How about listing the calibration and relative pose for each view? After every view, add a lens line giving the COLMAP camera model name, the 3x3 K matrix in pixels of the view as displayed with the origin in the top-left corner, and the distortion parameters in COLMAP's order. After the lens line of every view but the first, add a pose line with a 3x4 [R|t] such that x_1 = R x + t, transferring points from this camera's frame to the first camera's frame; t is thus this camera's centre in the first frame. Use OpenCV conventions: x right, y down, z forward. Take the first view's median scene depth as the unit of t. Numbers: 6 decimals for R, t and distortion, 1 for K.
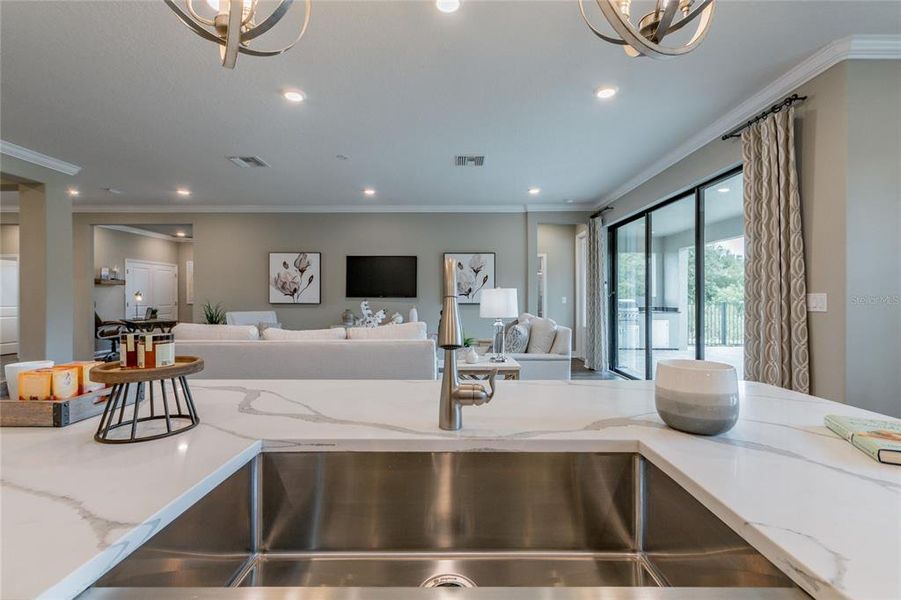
lens RADIAL K [[395.9, 0, 453.2], [0, 395.9, 297.4], [0, 0, 1]] dist [0.011796, -0.006030]
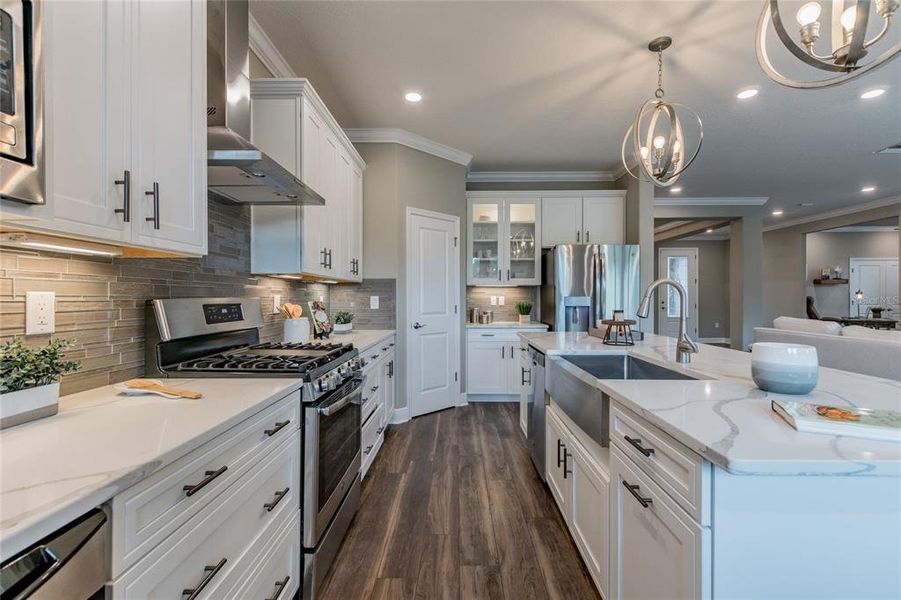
lens RADIAL K [[396.2, 0, 454.6], [0, 396.2, 298.1], [0, 0, 1]] dist [0.010619, -0.006486]
pose [[-0.005383, 0.003346, -0.999980, 0.270867], [0.002717, 0.999991, 0.003331, -0.000219], [0.999982, -0.002699, -0.005392, -0.018258]]
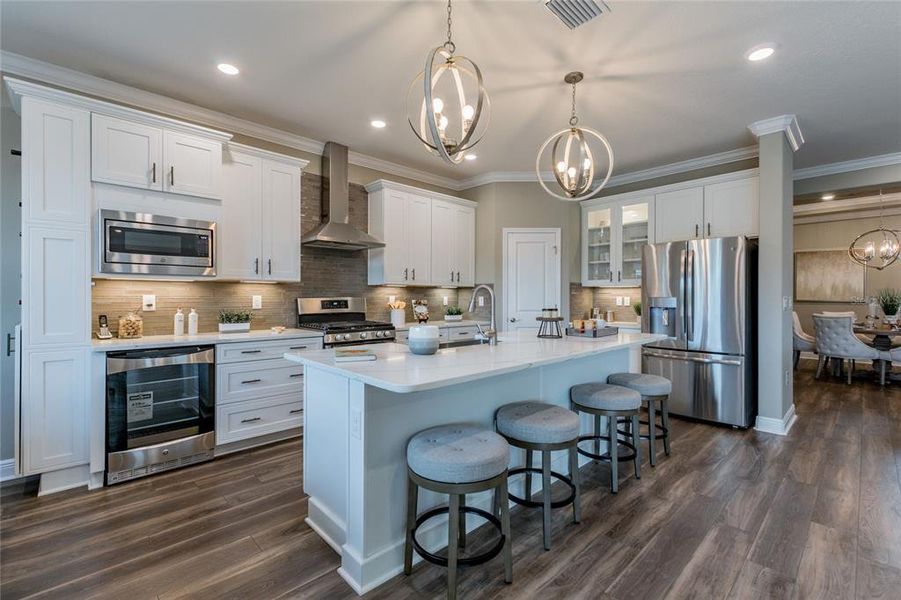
lens RADIAL K [[396.2, 0, 454.6], [0, 396.2, 298.1], [0, 0, 1]] dist [0.010619, -0.006486]
pose [[-0.716517, 0.002442, -0.697565, 0.286246], [0.001318, 0.999997, 0.002147, -0.000385], [0.697568, 0.000619, -0.716518, 0.380262]]
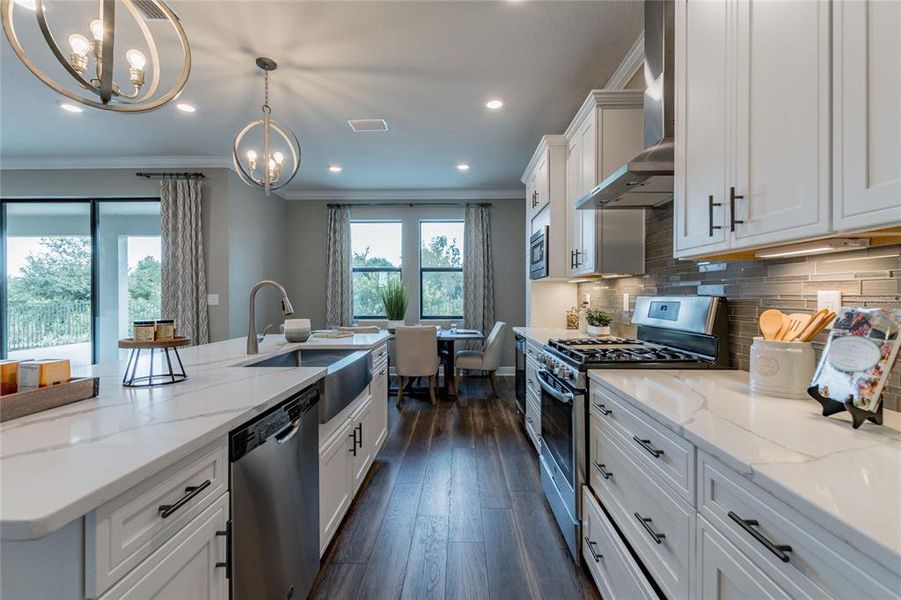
lens RADIAL K [[395.9, 0, 453.2], [0, 395.9, 297.4], [0, 0, 1]] dist [0.011796, -0.006030]
pose [[0.011935, -0.000757, 0.999928, -0.309844], [0.000333, 1.000000, 0.000753, 0.000498], [-0.999929, 0.000324, 0.011935, -0.023974]]
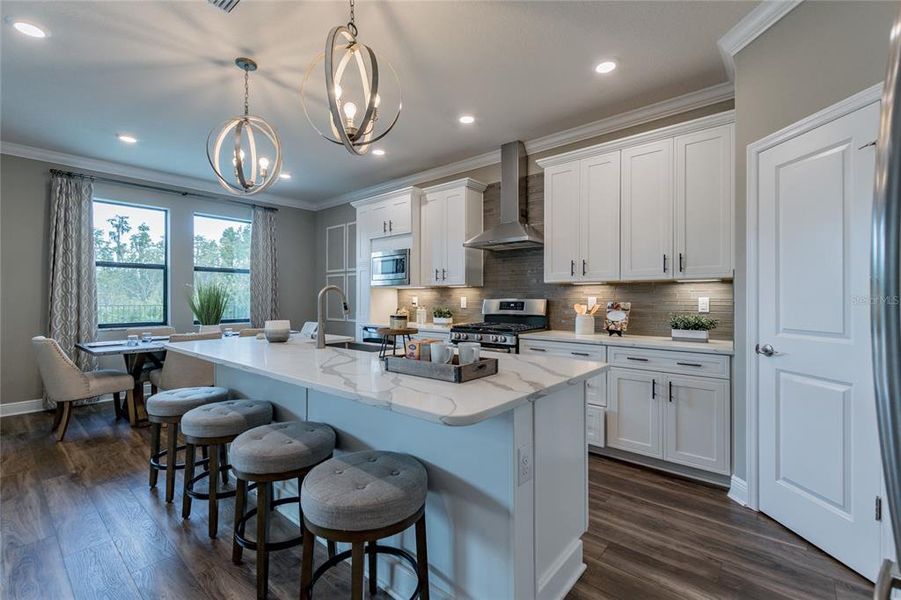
lens RADIAL K [[396.2, 0, 454.6], [0, 396.2, 298.1], [0, 0, 1]] dist [0.010619, -0.006486]
pose [[-0.763173, 0.002782, 0.646189, -0.325792], [0.001048, 0.999995, -0.003068, 0.000495], [-0.646194, -0.001664, -0.763172, 0.331802]]
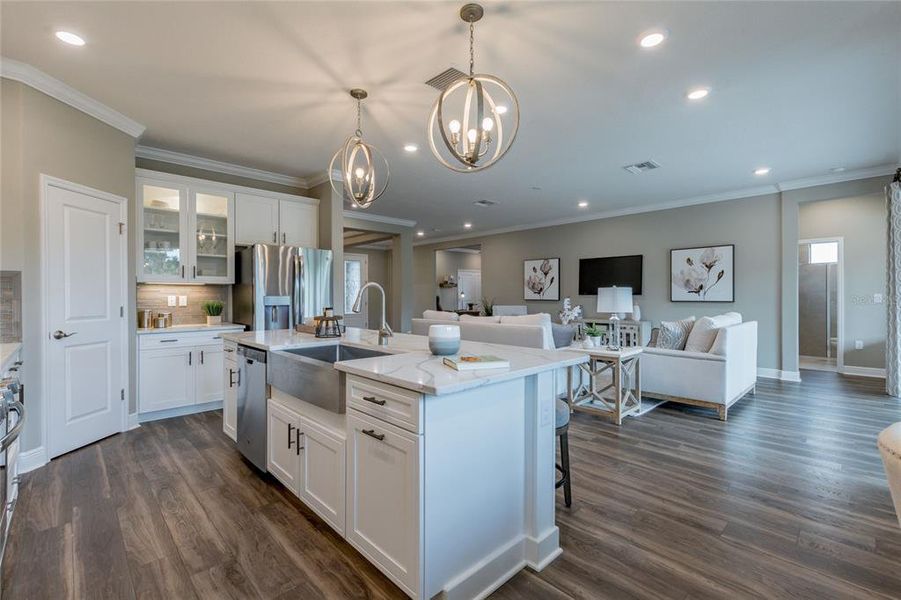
lens RADIAL K [[395.9, 0, 453.2], [0, 395.9, 297.4], [0, 0, 1]] dist [0.011796, -0.006030]
pose [[0.697386, 0.002353, -0.716692, 0.305745], [0.002658, 0.999979, 0.005870, -0.000704], [0.716691, -0.005999, 0.697365, -0.072204]]
